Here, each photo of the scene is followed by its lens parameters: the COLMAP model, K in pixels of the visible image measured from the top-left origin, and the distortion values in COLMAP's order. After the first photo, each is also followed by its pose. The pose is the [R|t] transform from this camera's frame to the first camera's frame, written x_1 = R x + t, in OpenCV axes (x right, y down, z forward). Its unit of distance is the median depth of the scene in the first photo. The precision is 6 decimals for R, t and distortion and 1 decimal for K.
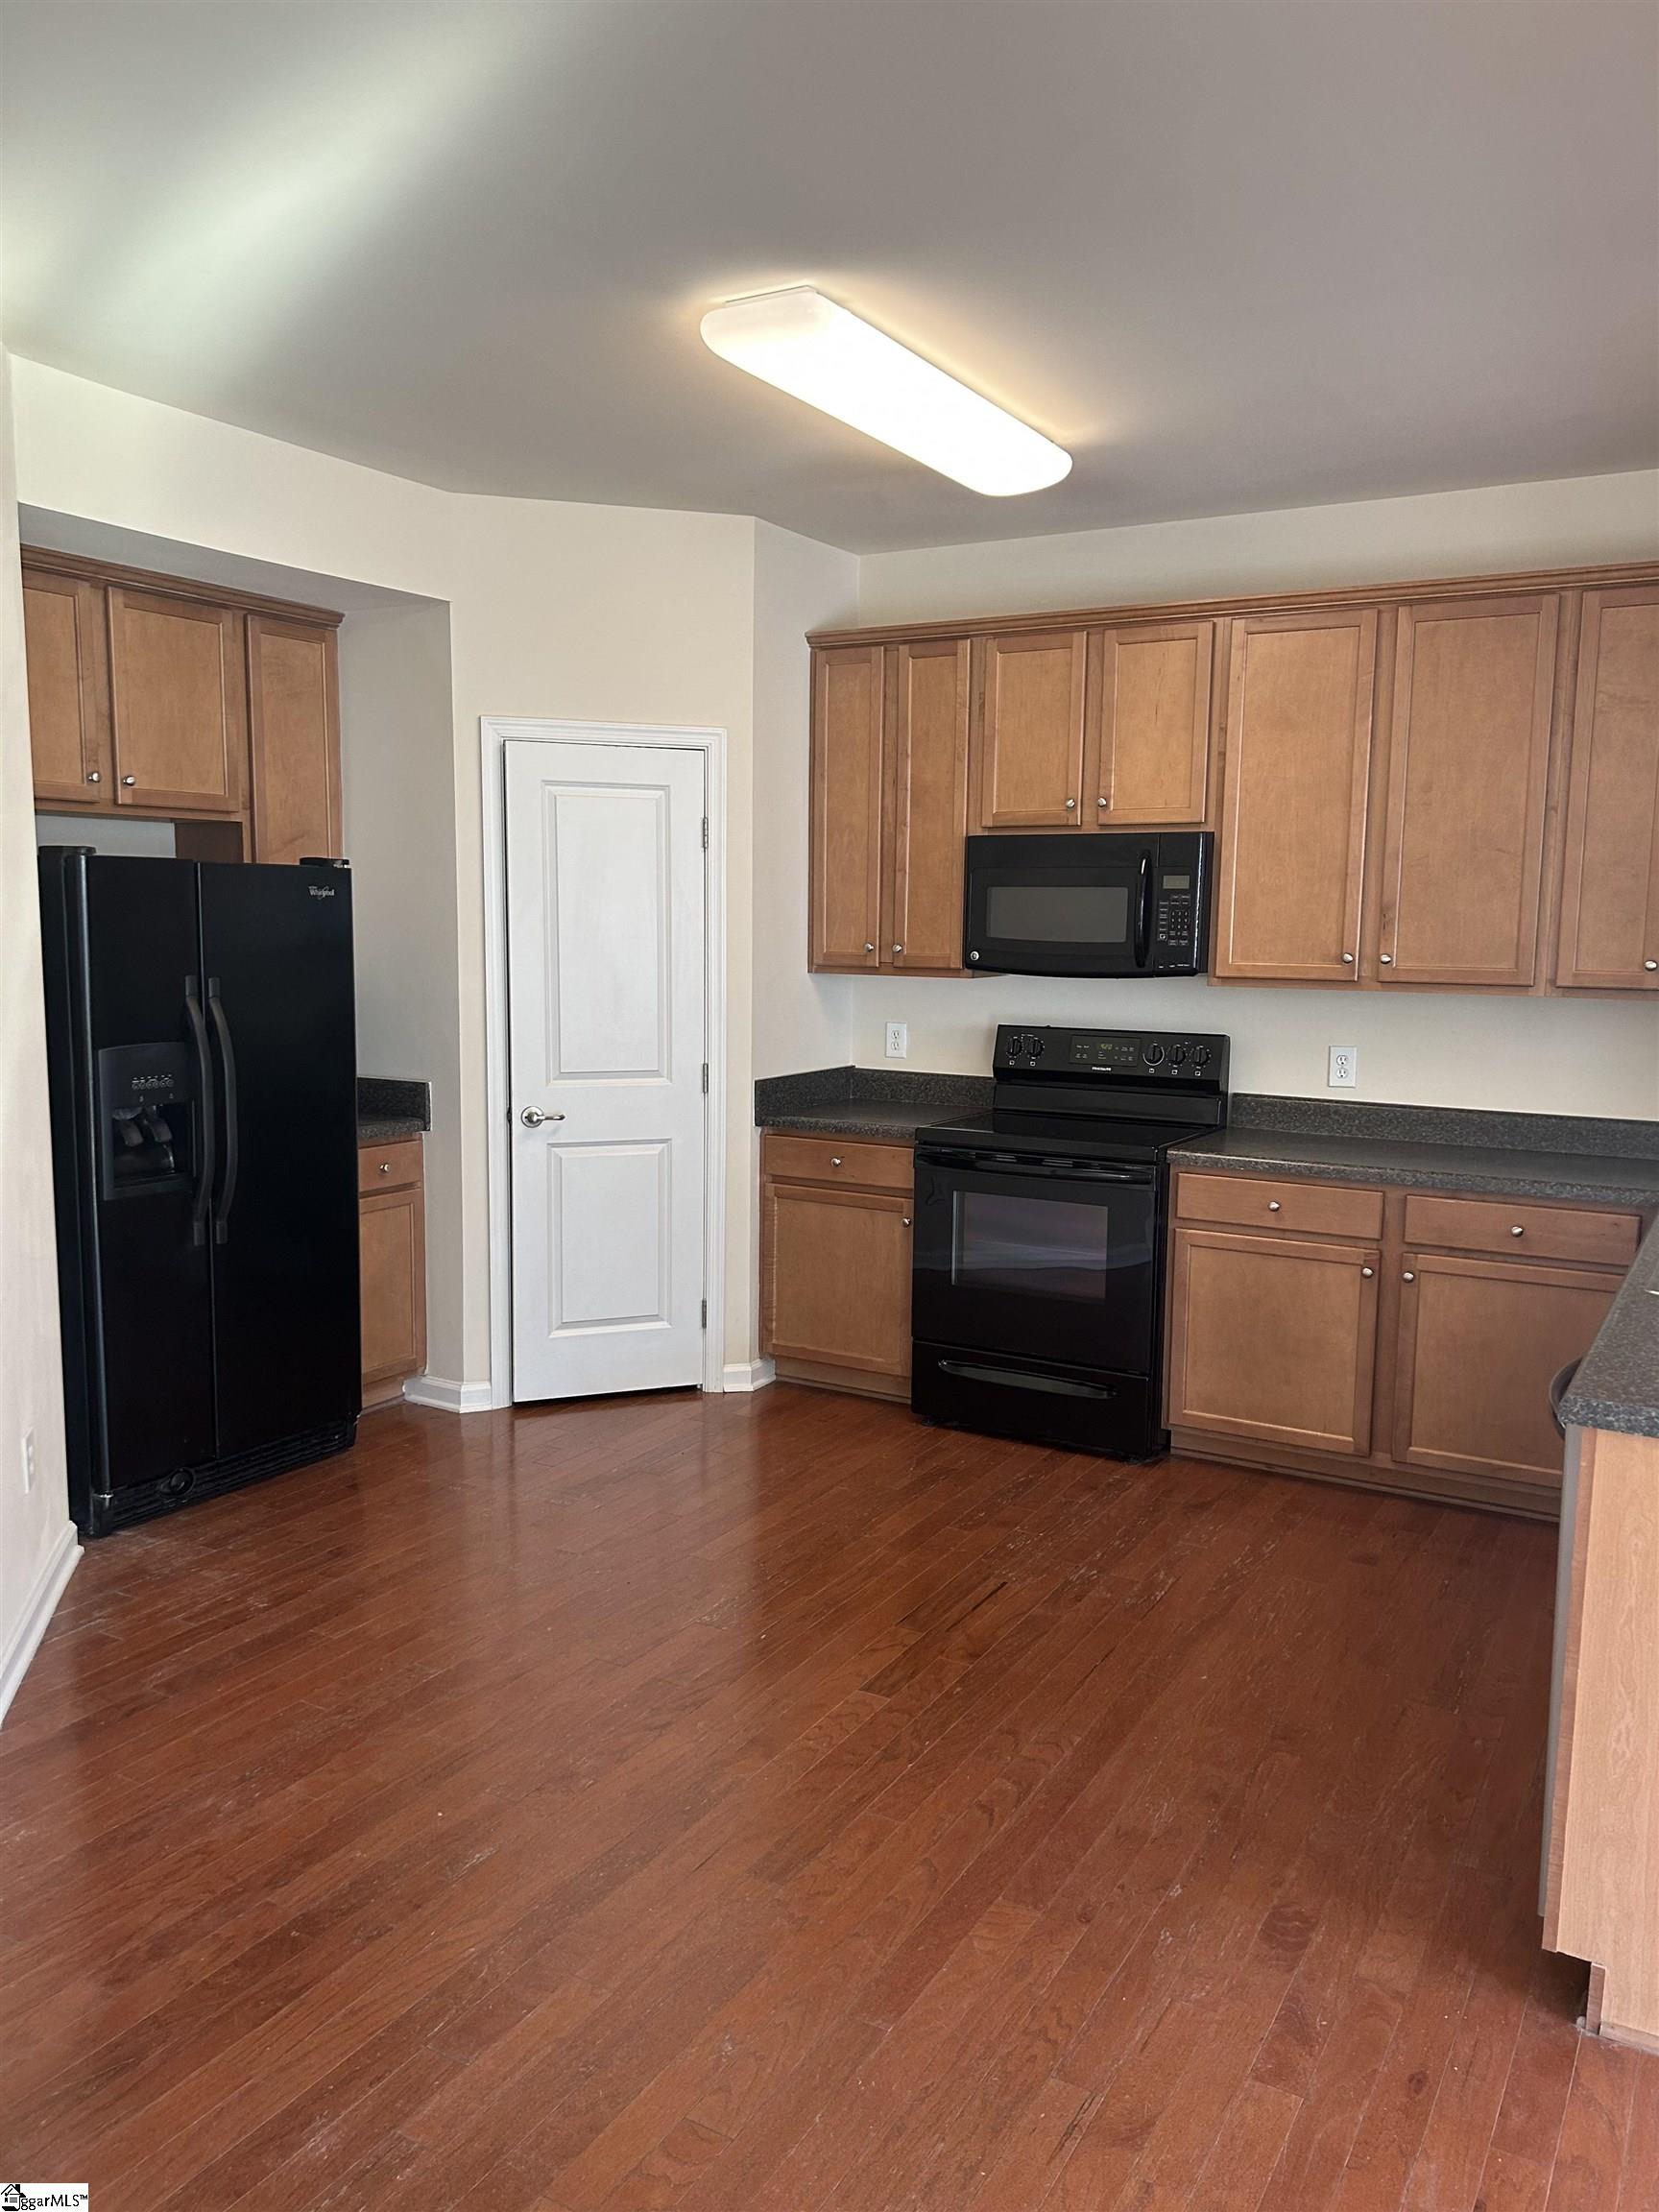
lens RADIAL K [[1665.2, 0, 829.8], [0, 1665.2, 1116.3], [0, 0, 1]] dist [0.082057, -0.090369]
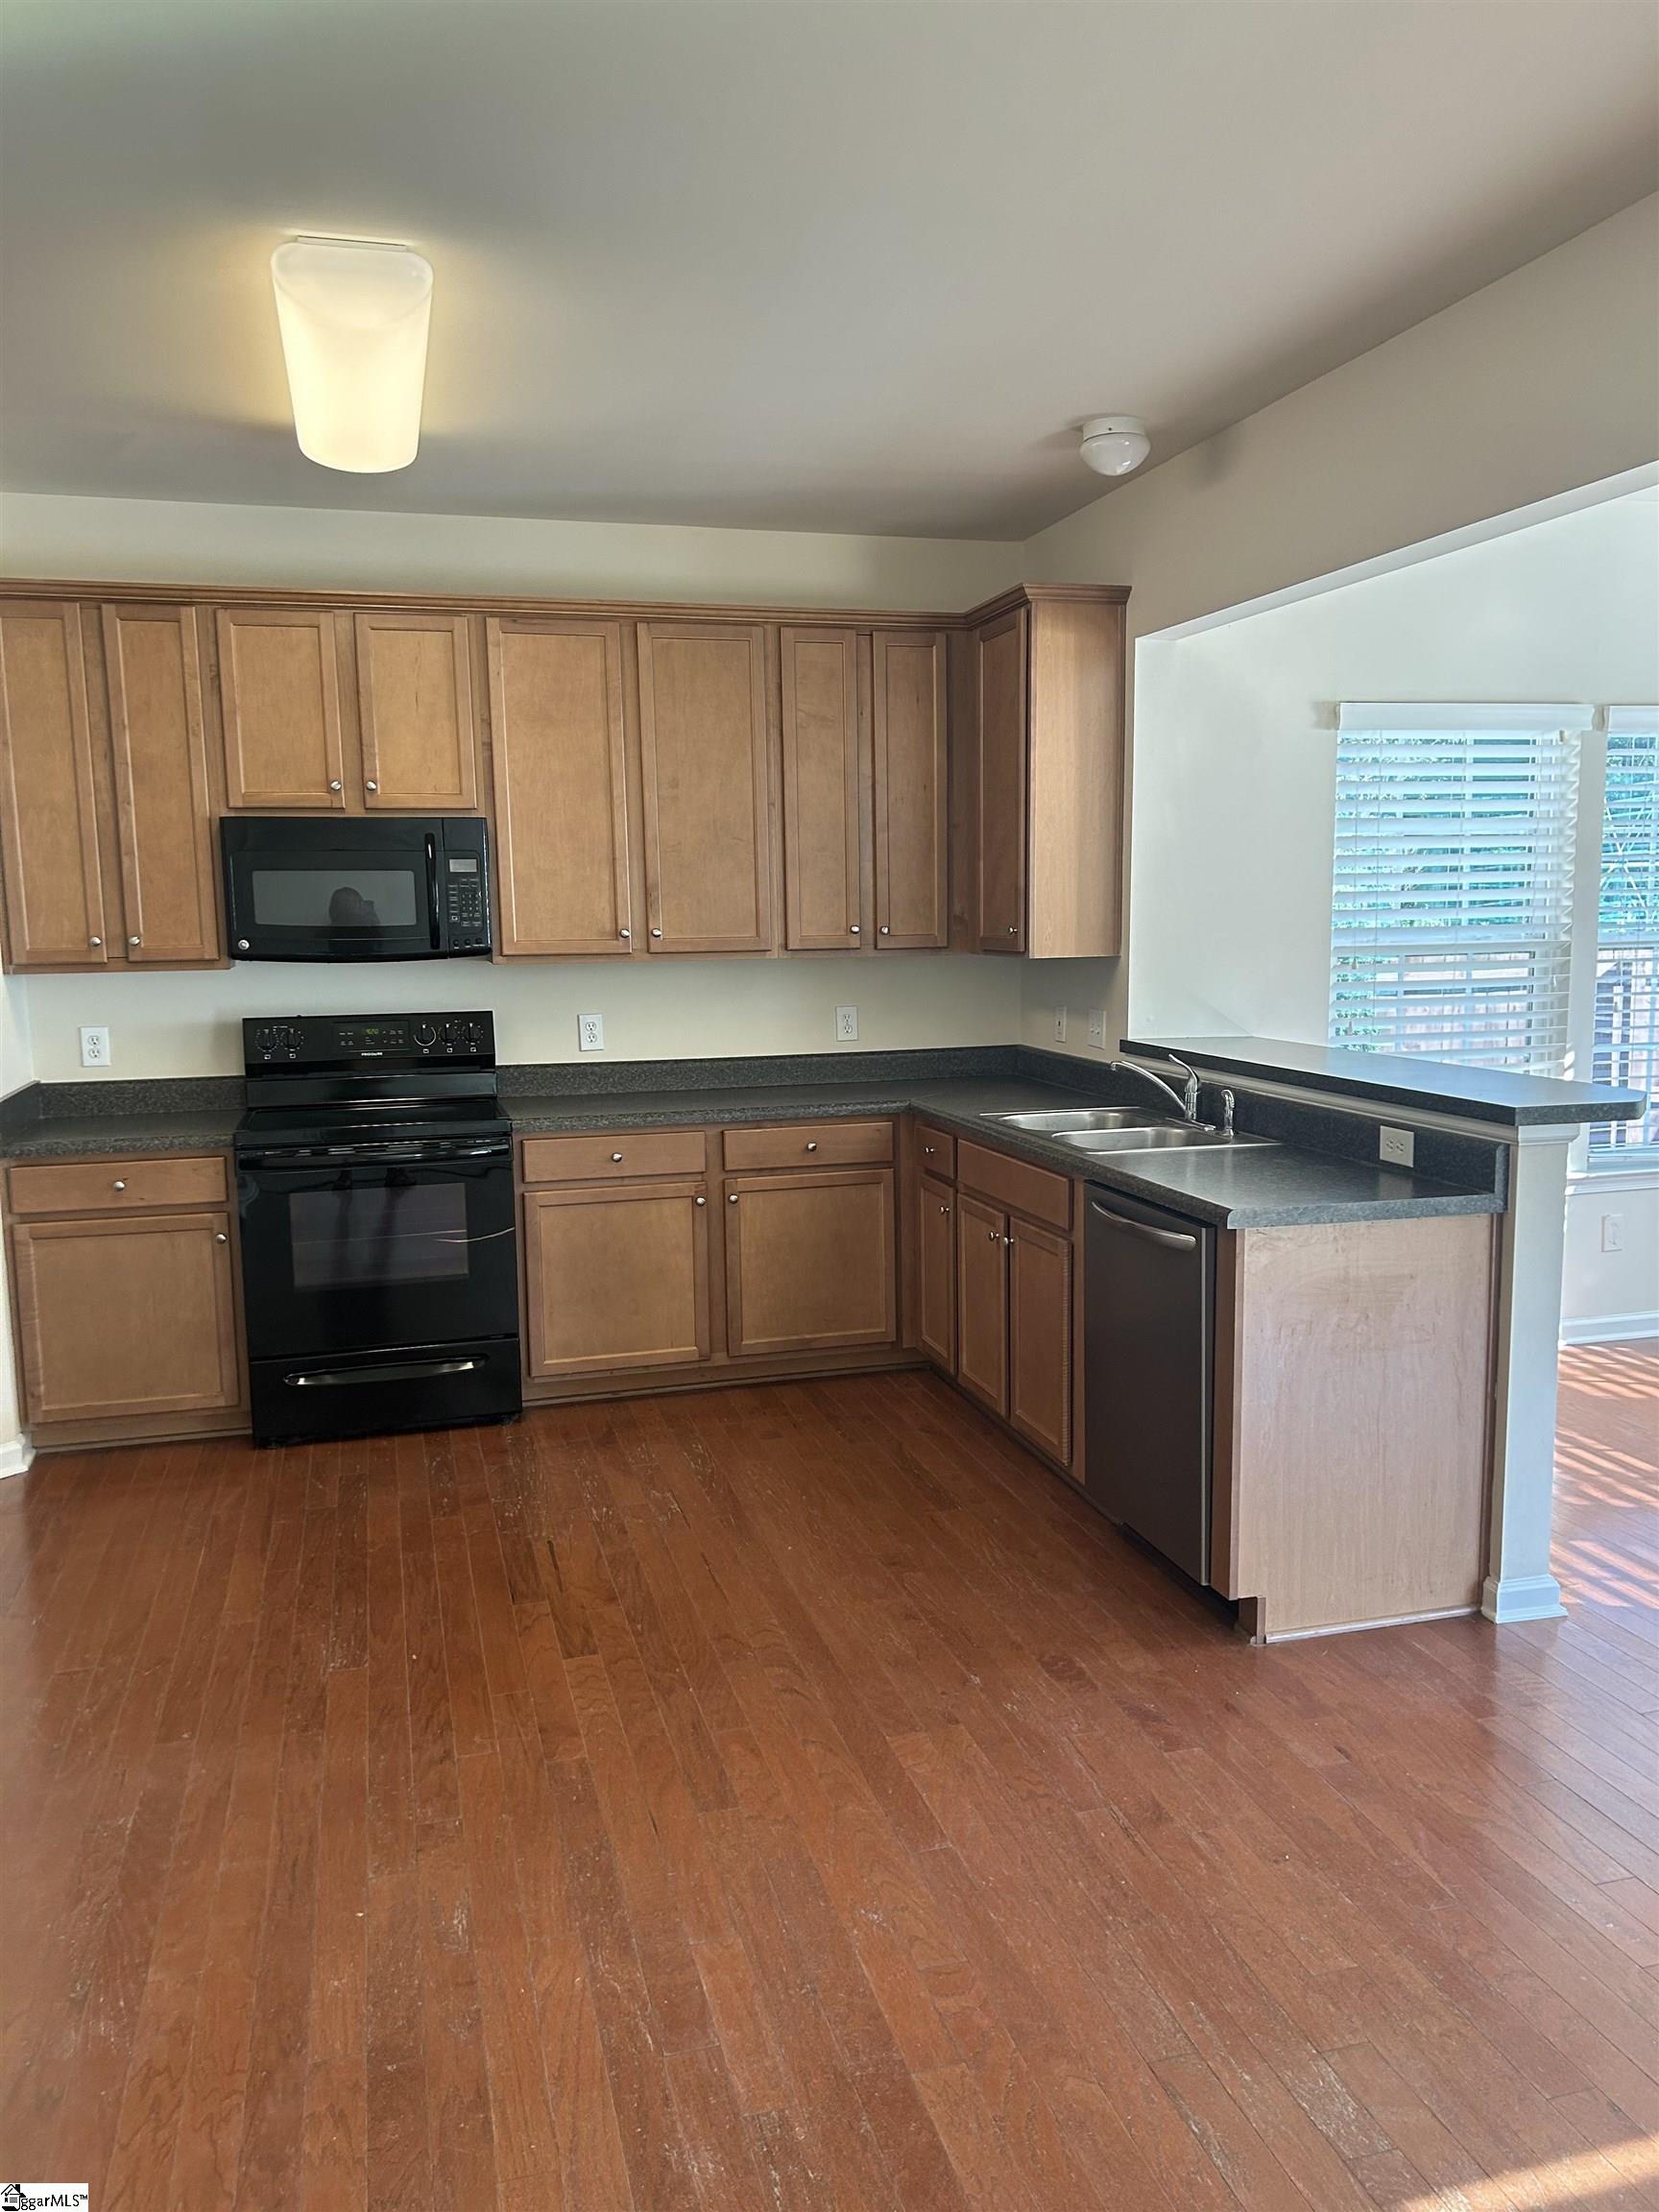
lens RADIAL K [[1665.2, 0, 850.0], [0, 1665.2, 1117.3], [0, 0, 1]] dist [0.082057, -0.090369]
pose [[0.697536, -0.116726, 0.706979, -0.389595], [0.113001, 0.992216, 0.052329, -0.012553], [-0.707584, 0.043388, 0.705296, 0.105826]]
